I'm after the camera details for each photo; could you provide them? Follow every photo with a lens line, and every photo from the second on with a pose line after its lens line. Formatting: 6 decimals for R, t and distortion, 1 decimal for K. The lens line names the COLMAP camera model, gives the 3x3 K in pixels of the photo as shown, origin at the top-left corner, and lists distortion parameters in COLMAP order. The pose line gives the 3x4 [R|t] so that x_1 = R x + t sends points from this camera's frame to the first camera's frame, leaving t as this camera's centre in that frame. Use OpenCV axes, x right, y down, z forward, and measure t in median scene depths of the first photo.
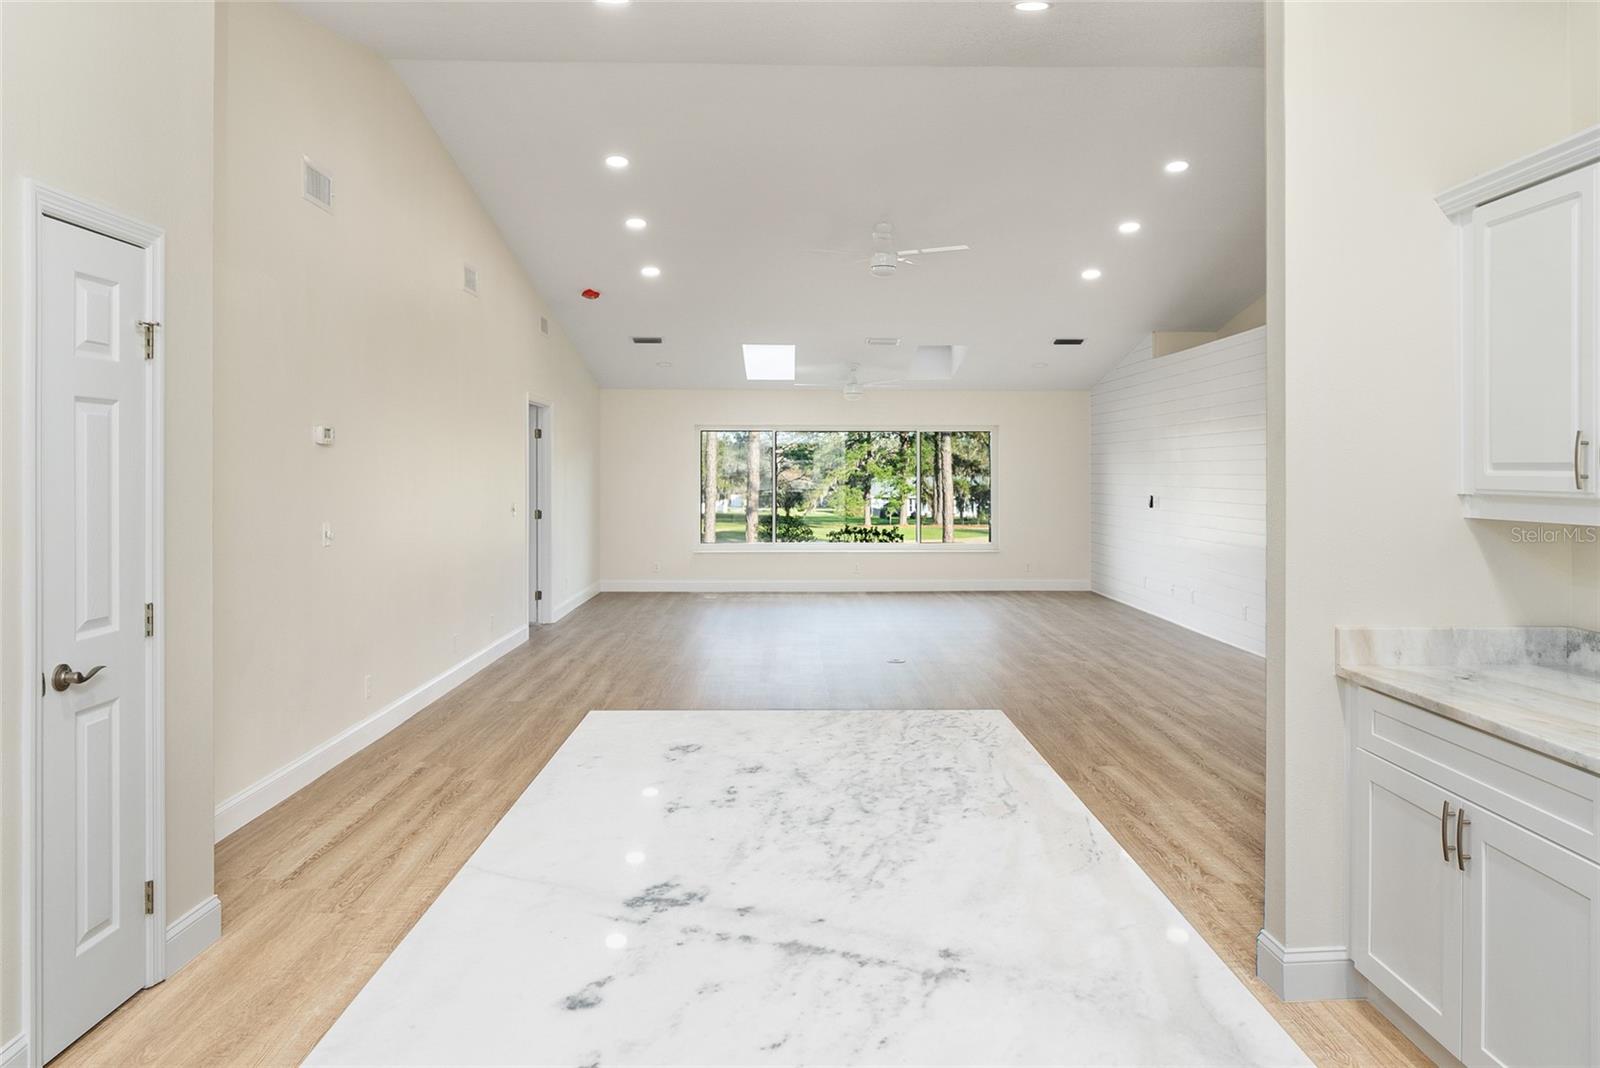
lens RADIAL K [[1085.3, 0, 804.5], [0, 1085.3, 470.1], [0, 0, 1]] dist [0.006940, 0.001851]
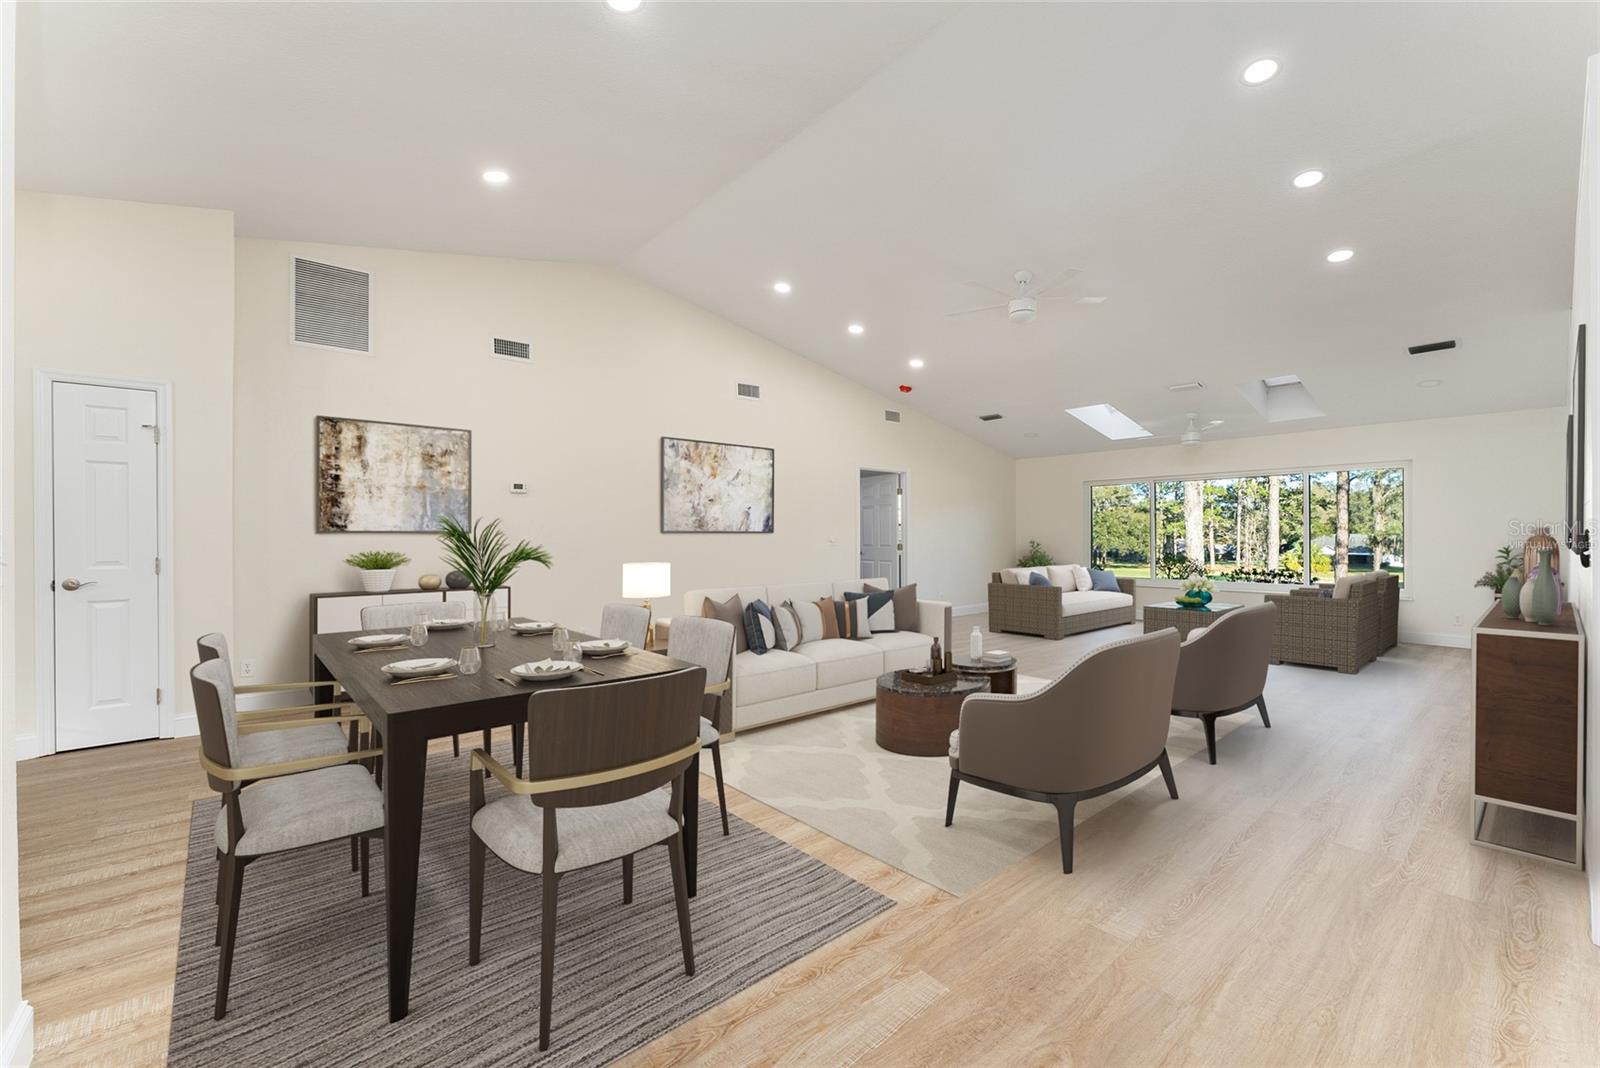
lens RADIAL K [[656.2, 0, 800.0], [0, 656.2, 534.0], [0, 0, 1]] dist [-0.001739, -0.000055]
pose [[0.636413, -0.003745, -0.771340, 0.363467], [0.003861, 0.999991, -0.001669, 0.025559], [0.771339, -0.001916, 0.636422, 0.351610]]
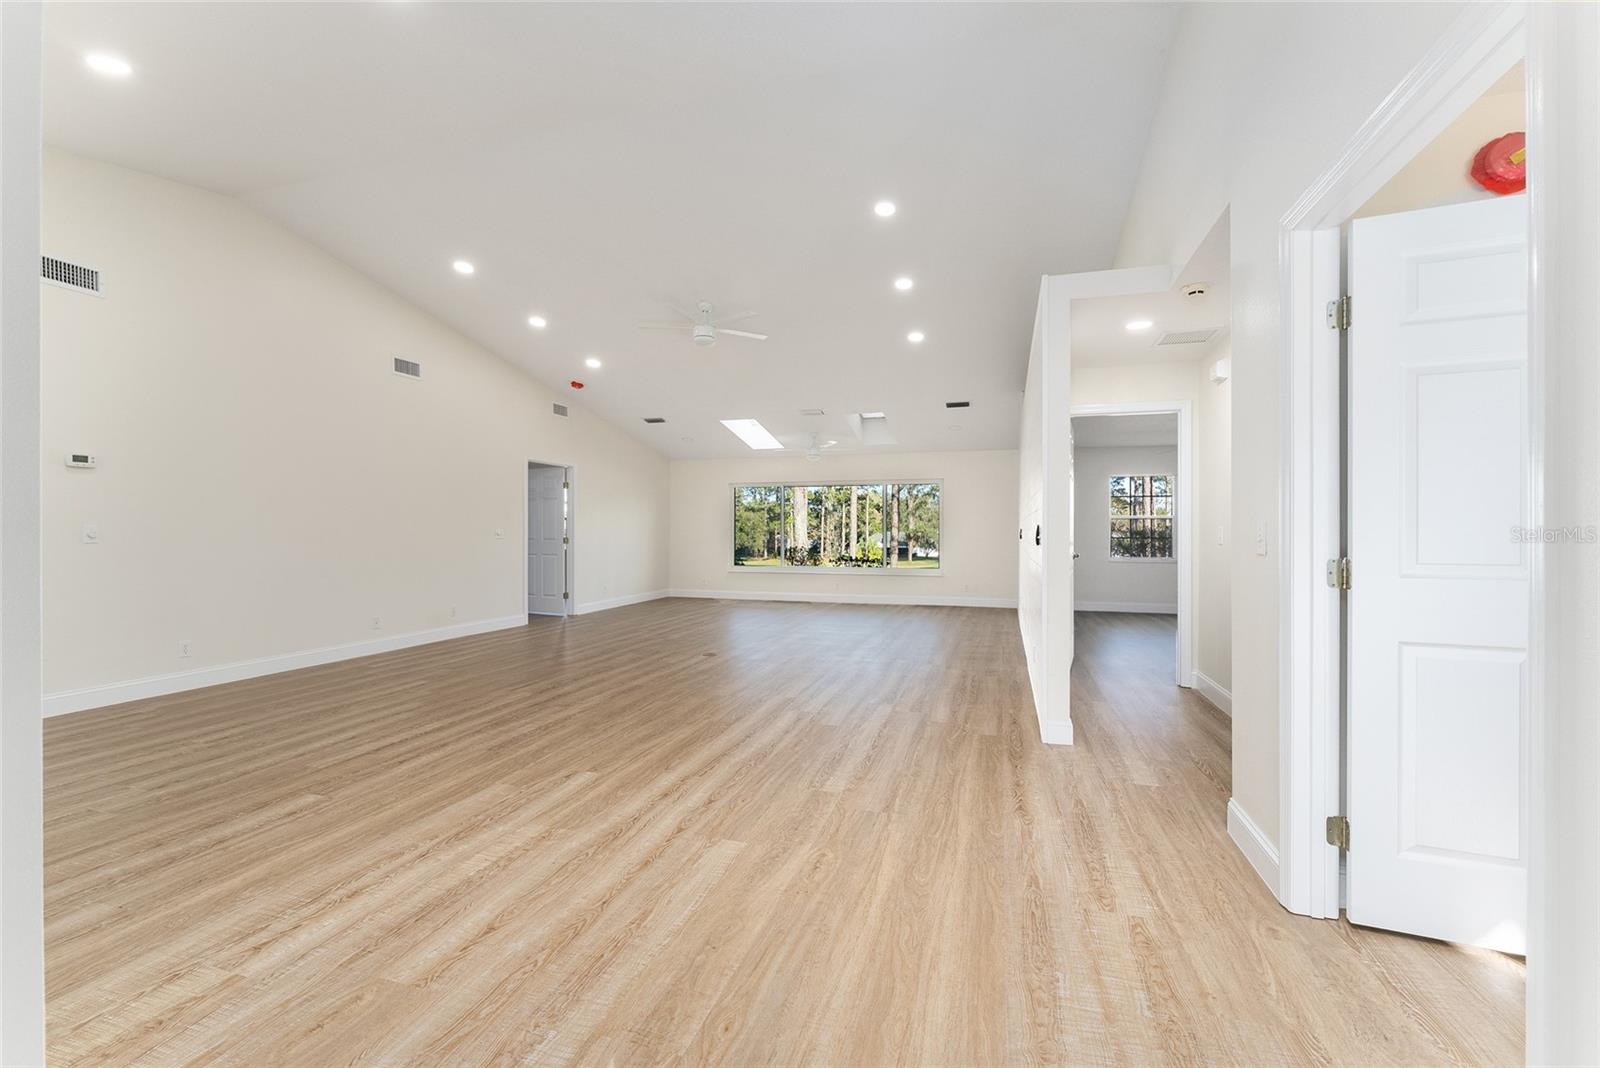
lens RADIAL K [[656.2, 0, 800.0], [0, 656.2, 534.0], [0, 0, 1]] dist [-0.001739, -0.000055]
pose [[0.948186, 0.004031, -0.317690, 0.351832], [-0.002559, 0.999984, 0.005052, 0.028368], [0.317705, -0.003977, 0.948181, 0.270167]]
